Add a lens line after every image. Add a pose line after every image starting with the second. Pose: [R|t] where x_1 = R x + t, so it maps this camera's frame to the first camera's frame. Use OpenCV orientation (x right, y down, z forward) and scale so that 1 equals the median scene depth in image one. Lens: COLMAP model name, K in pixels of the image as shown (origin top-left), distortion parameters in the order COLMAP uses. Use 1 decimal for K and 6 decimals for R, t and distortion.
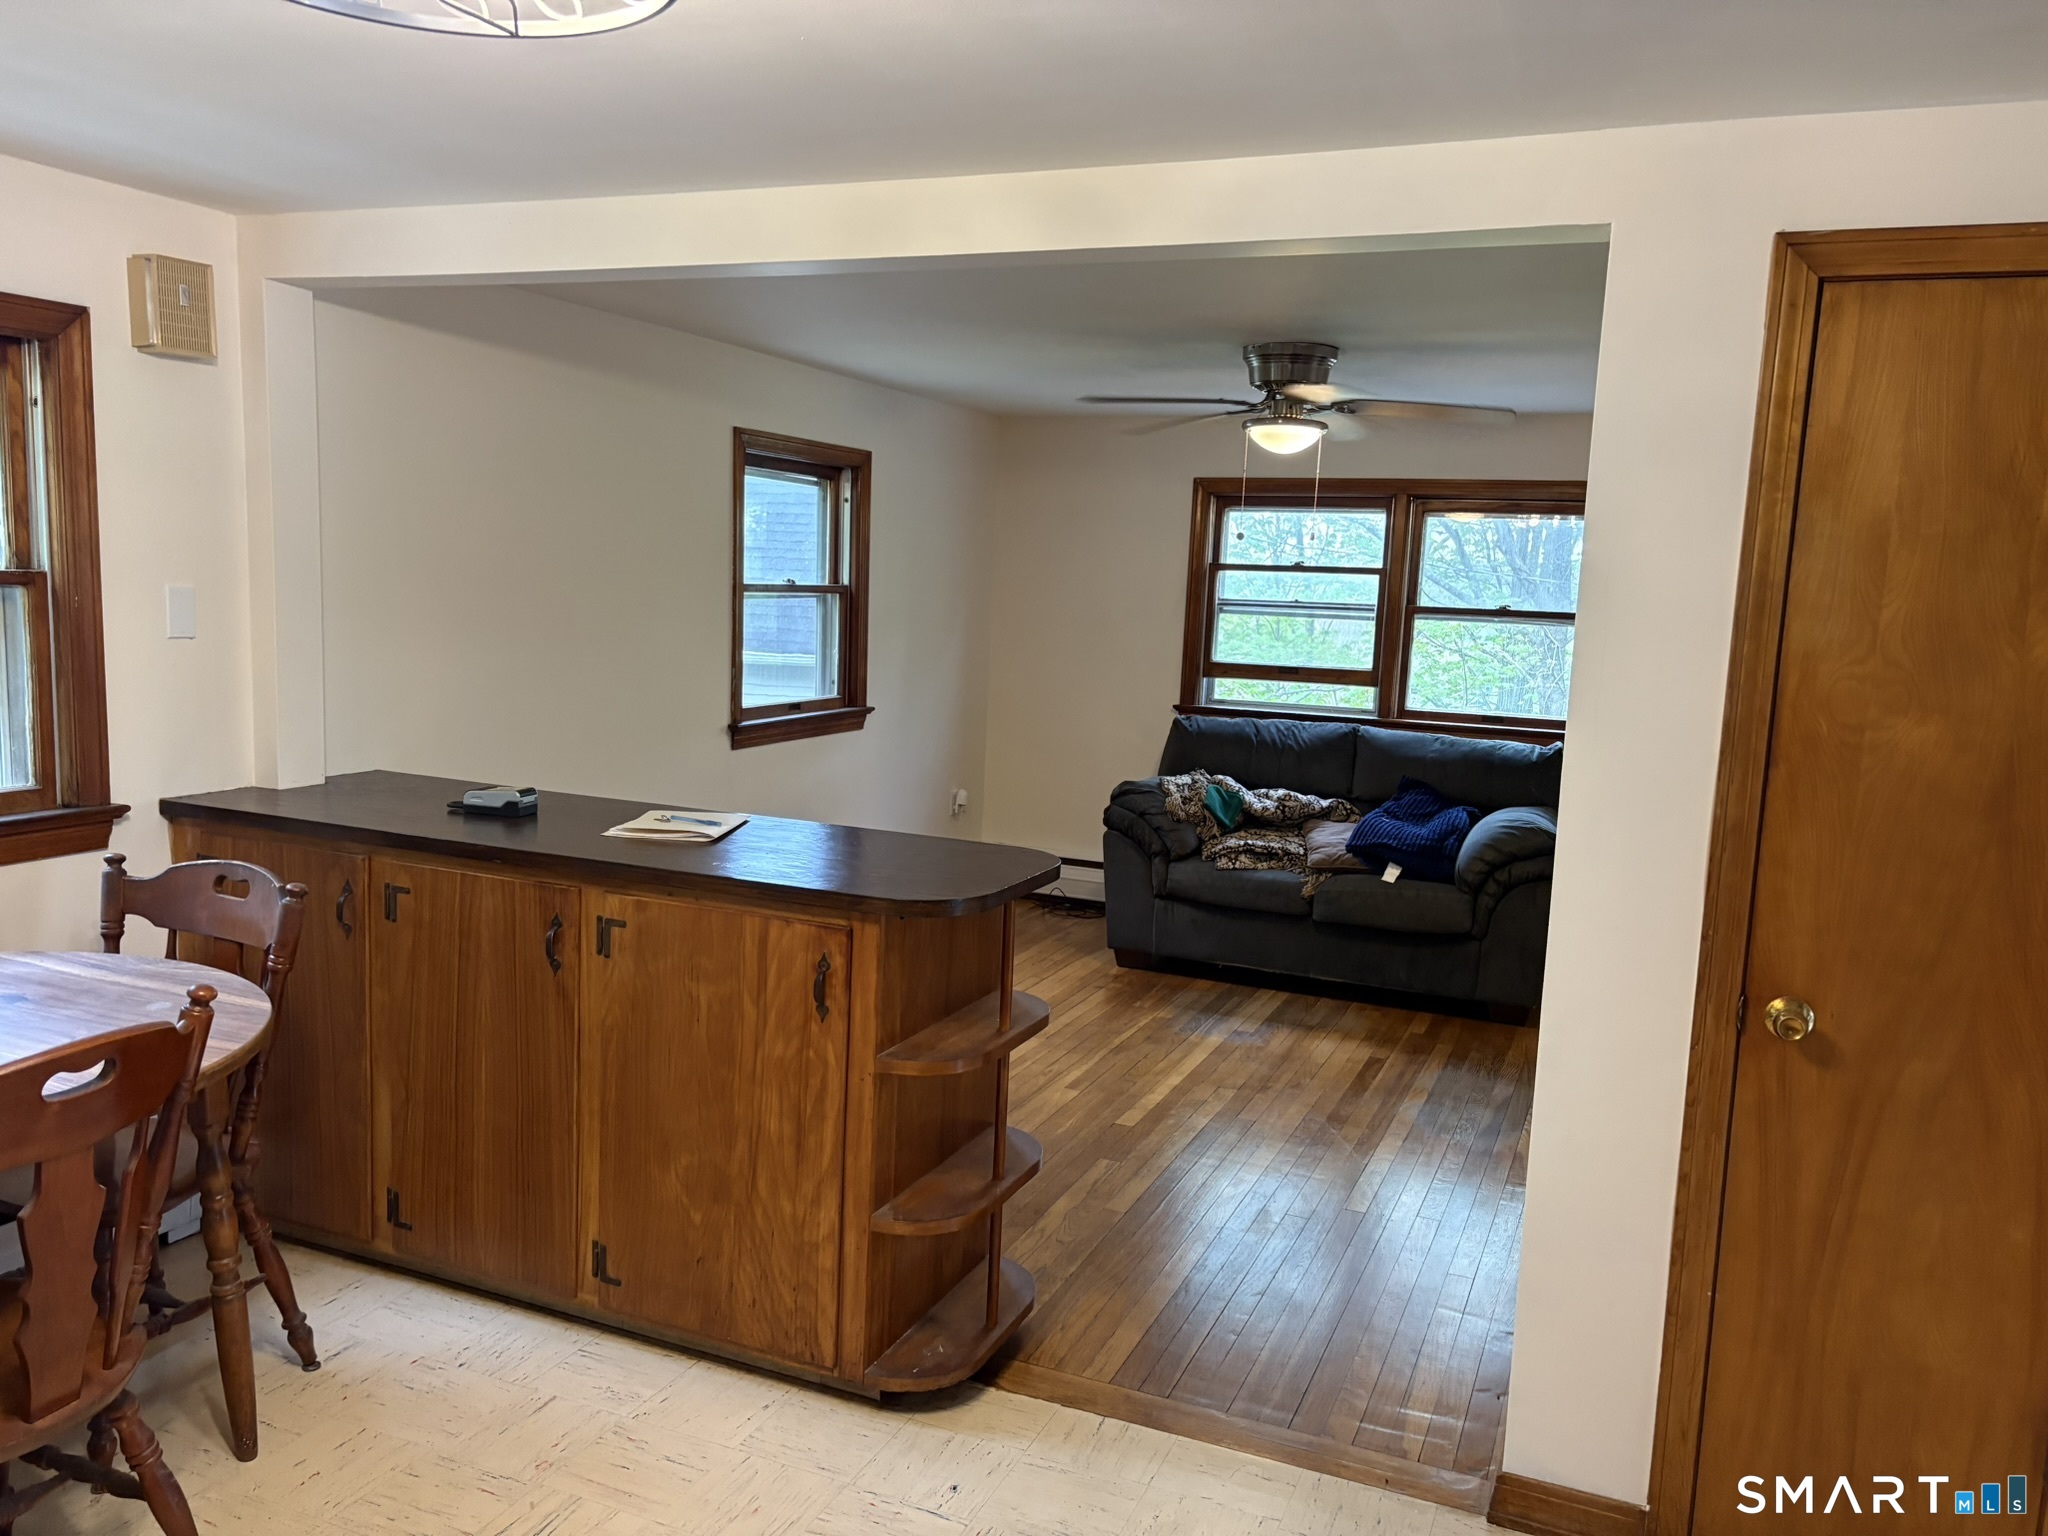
lens RADIAL K [[1531.6, 0, 1034.5], [0, 1531.6, 757.3], [0, 0, 1]] dist [0.057364, -0.077163]
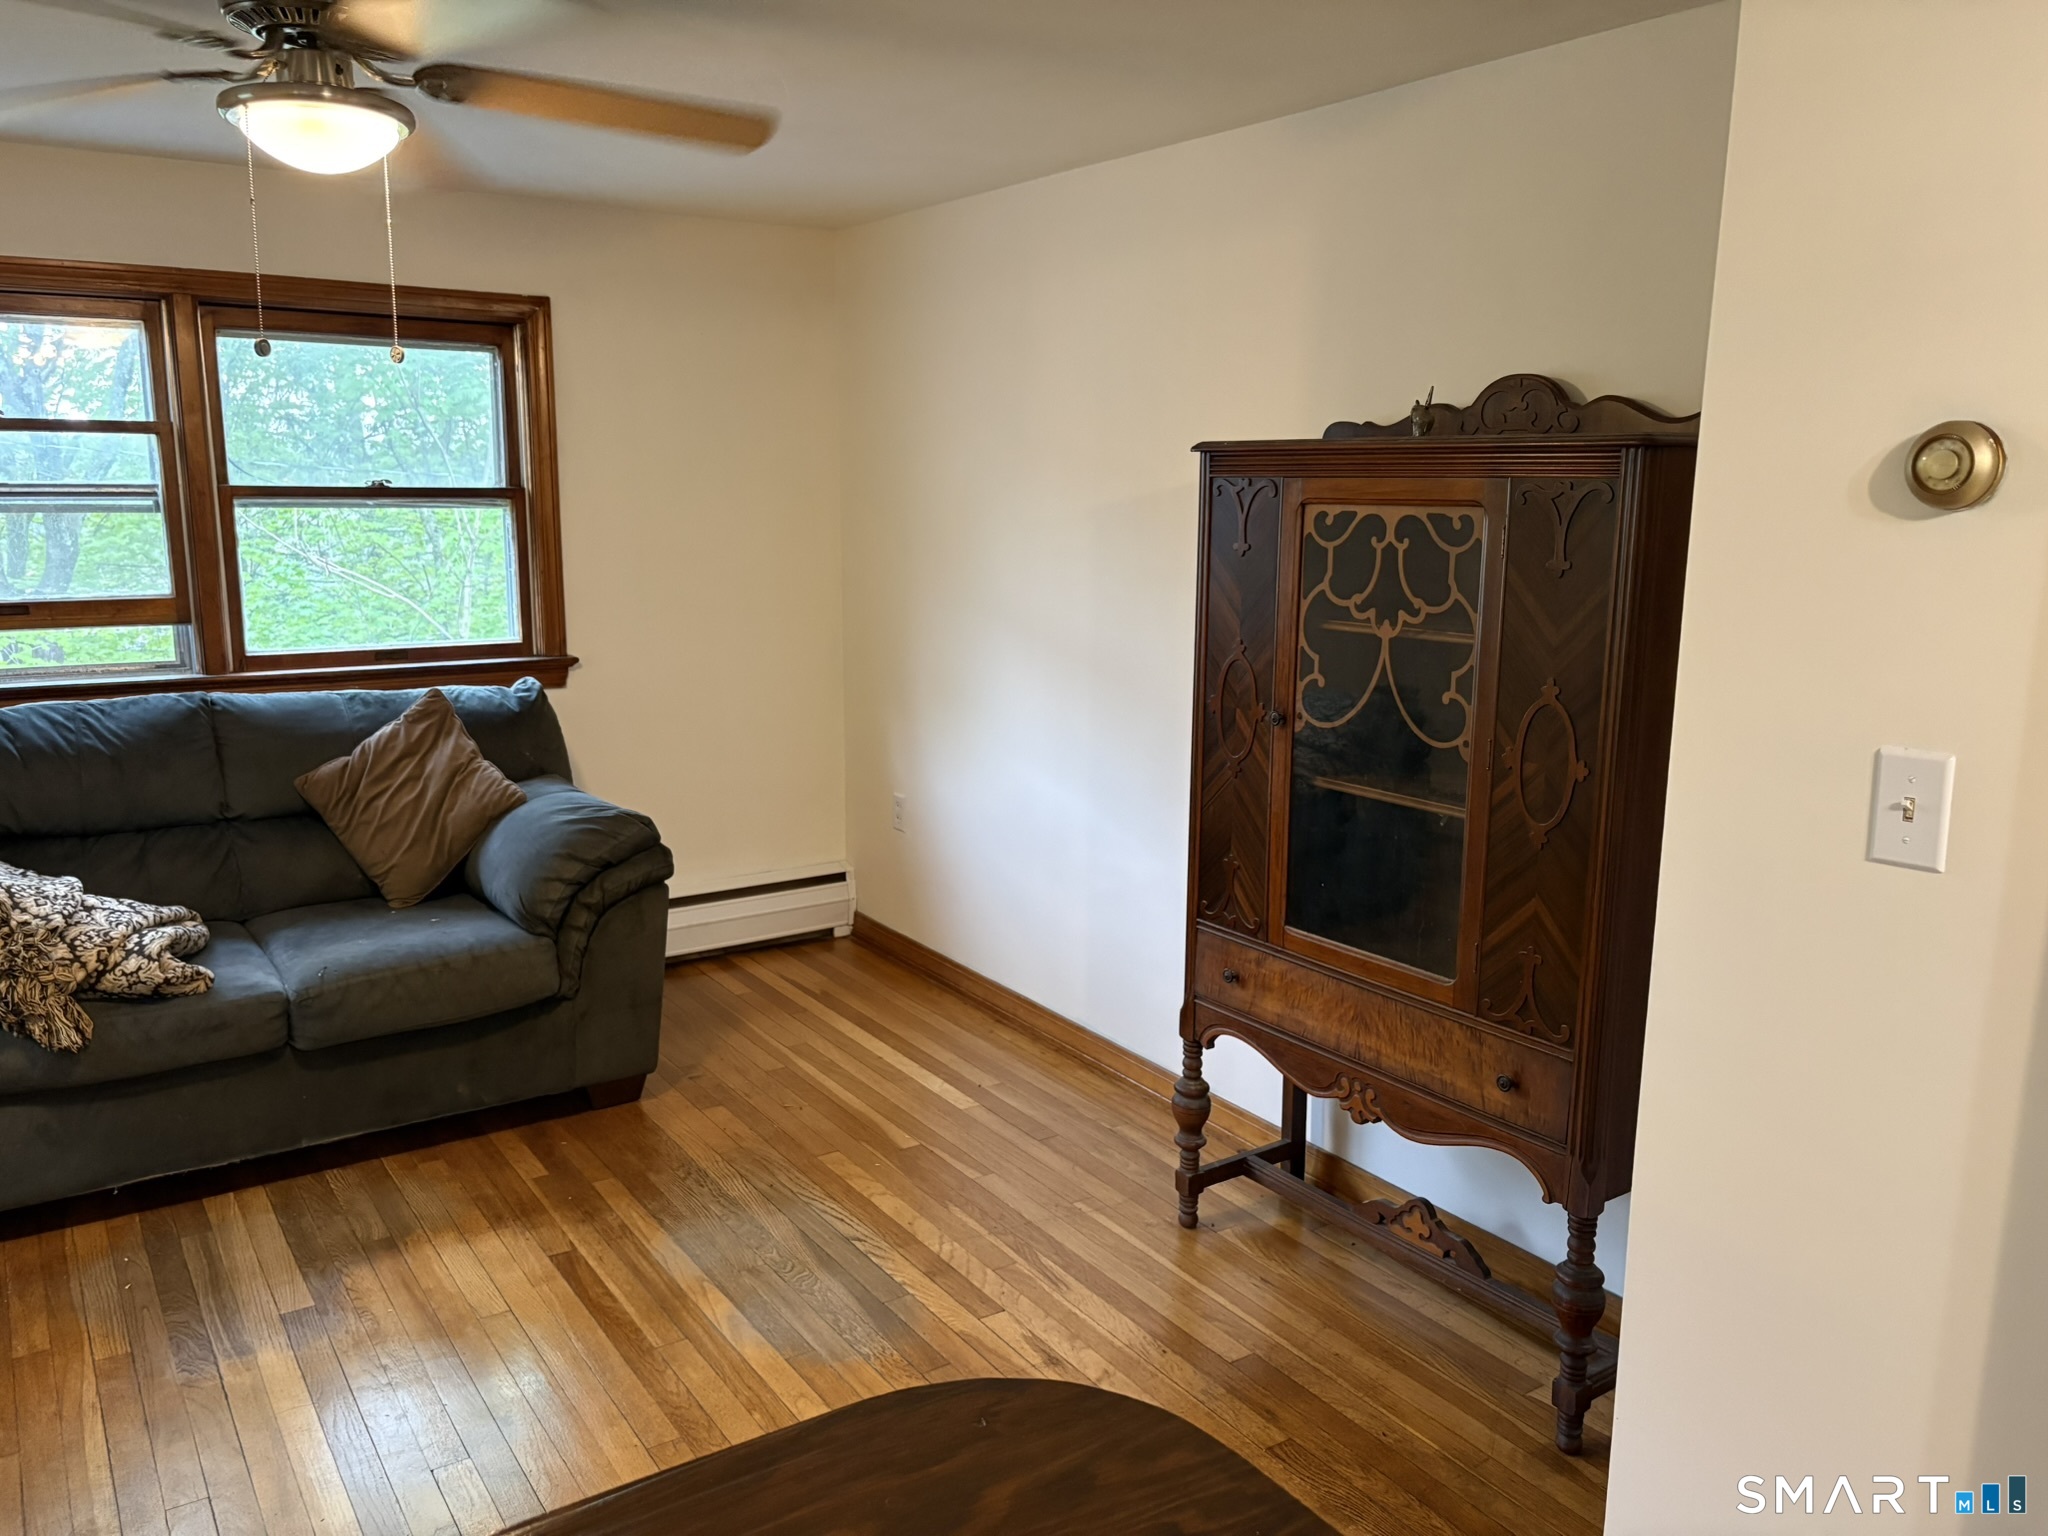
lens RADIAL K [[1530.6, 0, 1024.0], [0, 1530.6, 768.0], [0, 0, 1]] dist [0.059891, -0.062975]
pose [[0.549540, -0.186720, 0.814335, -0.104235], [0.107236, 0.982408, 0.152891, -0.049704], [-0.828557, 0.003306, 0.559895, 0.405172]]
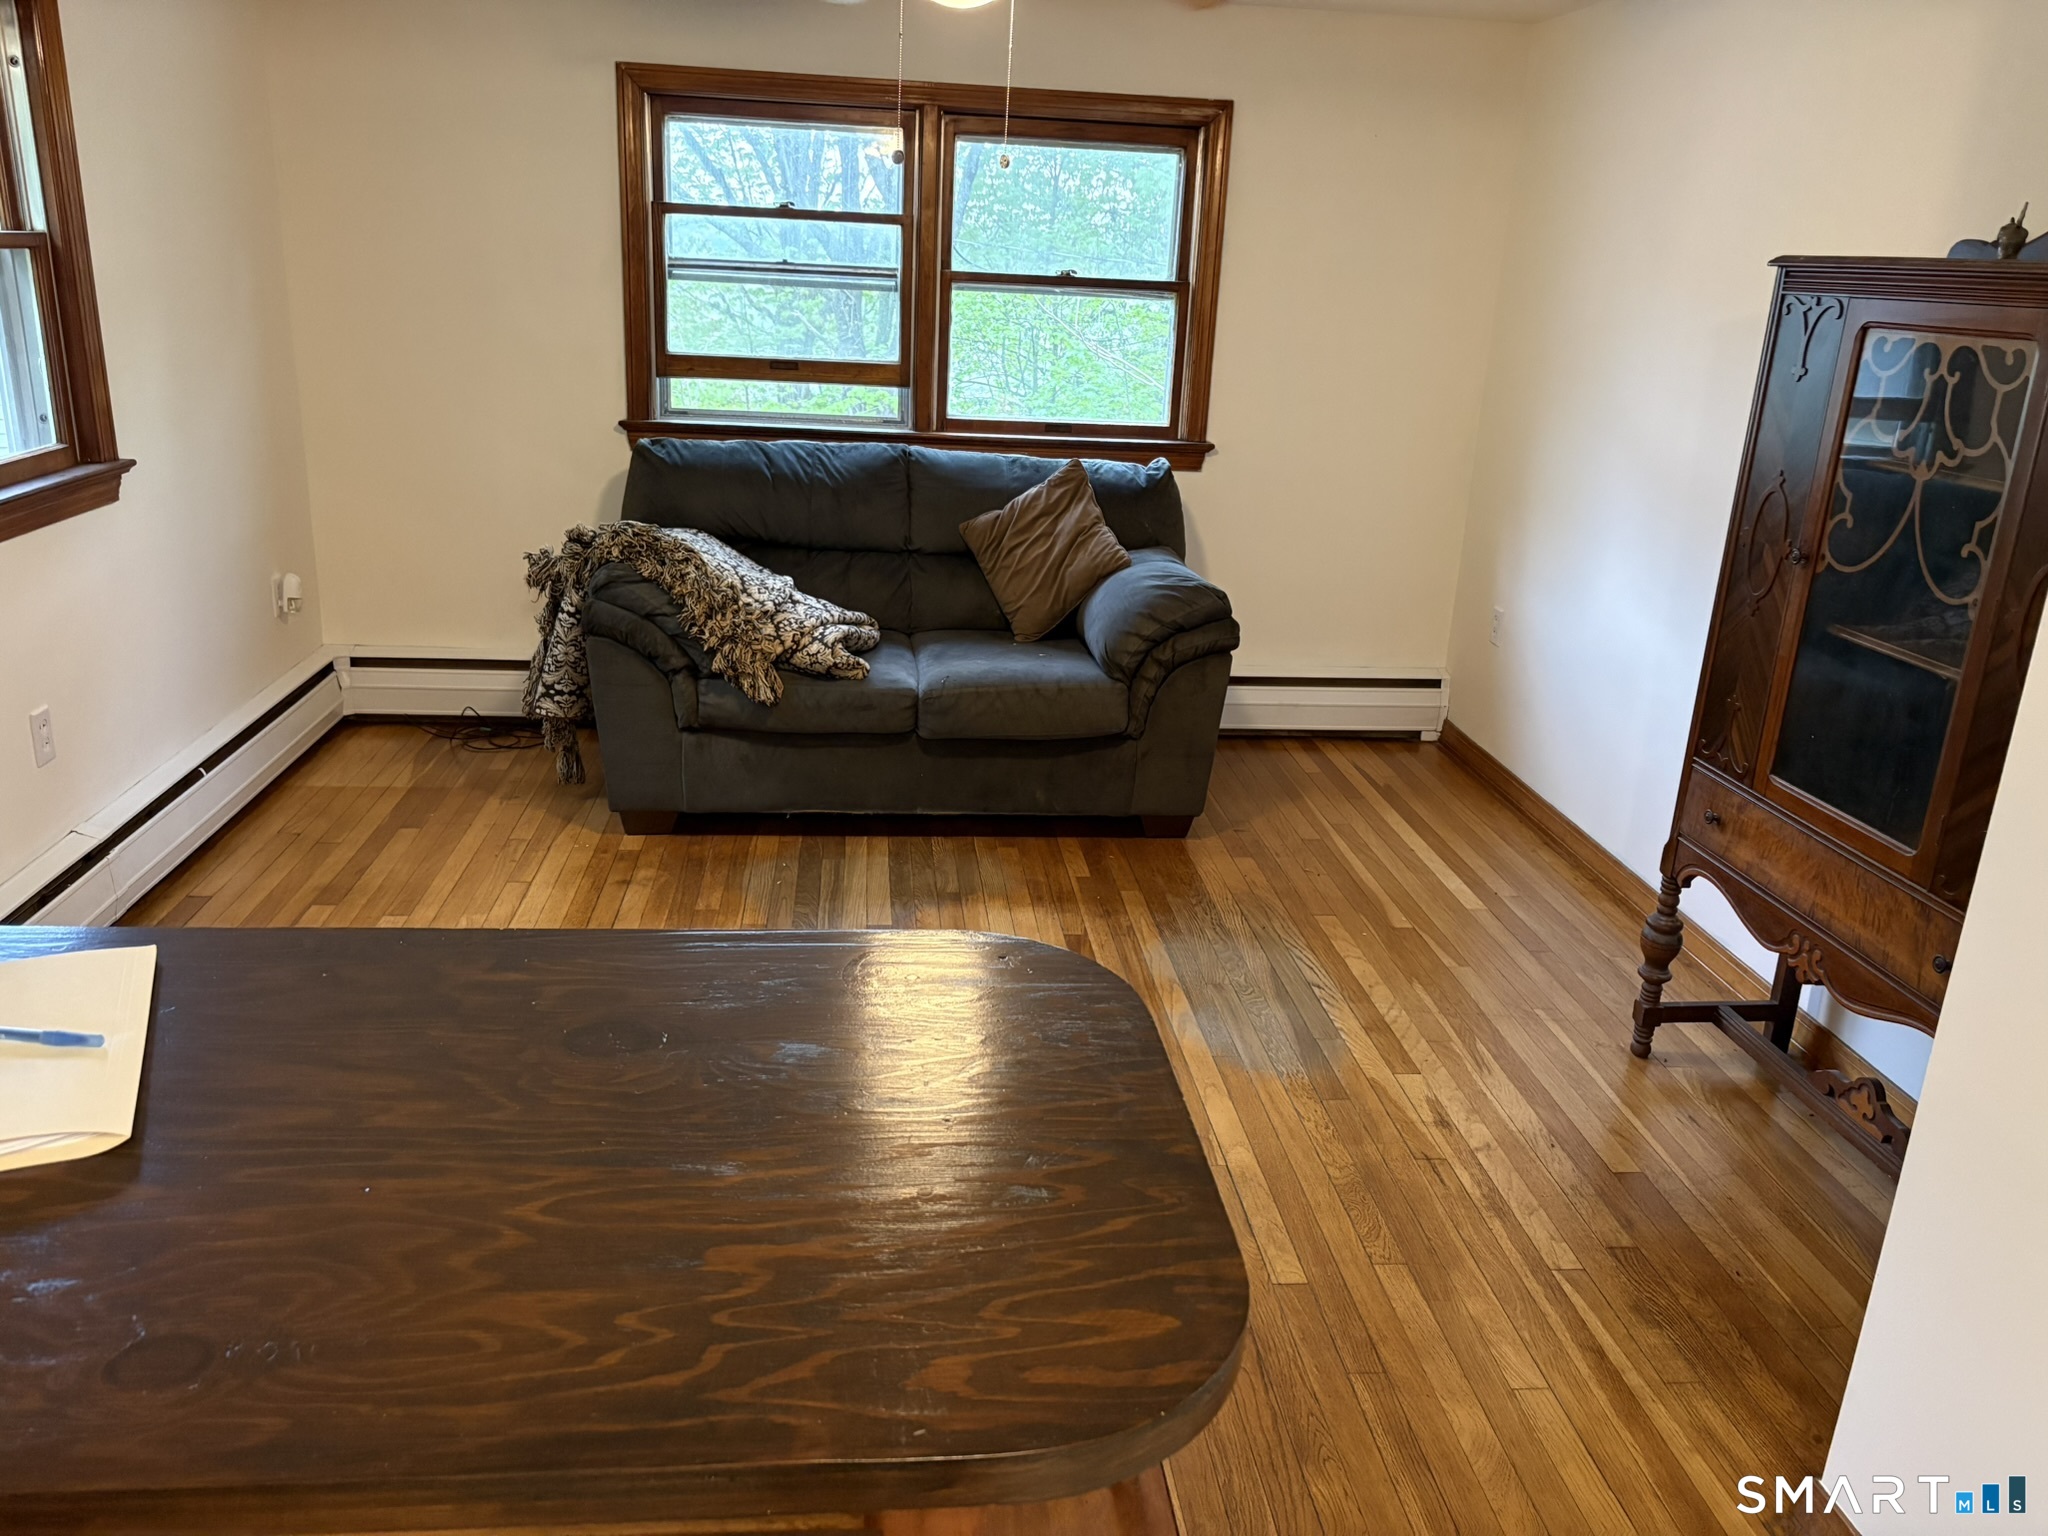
lens RADIAL K [[1516.1, 0, 1050.3], [0, 1516.1, 763.3], [0, 0, 1]] dist [0.080784, -0.119319]
pose [[0.872919, -0.148194, 0.464813, -0.084919], [0.040427, 0.971444, 0.233800, -0.040372], [-0.486187, -0.185298, 0.853983, 0.323762]]
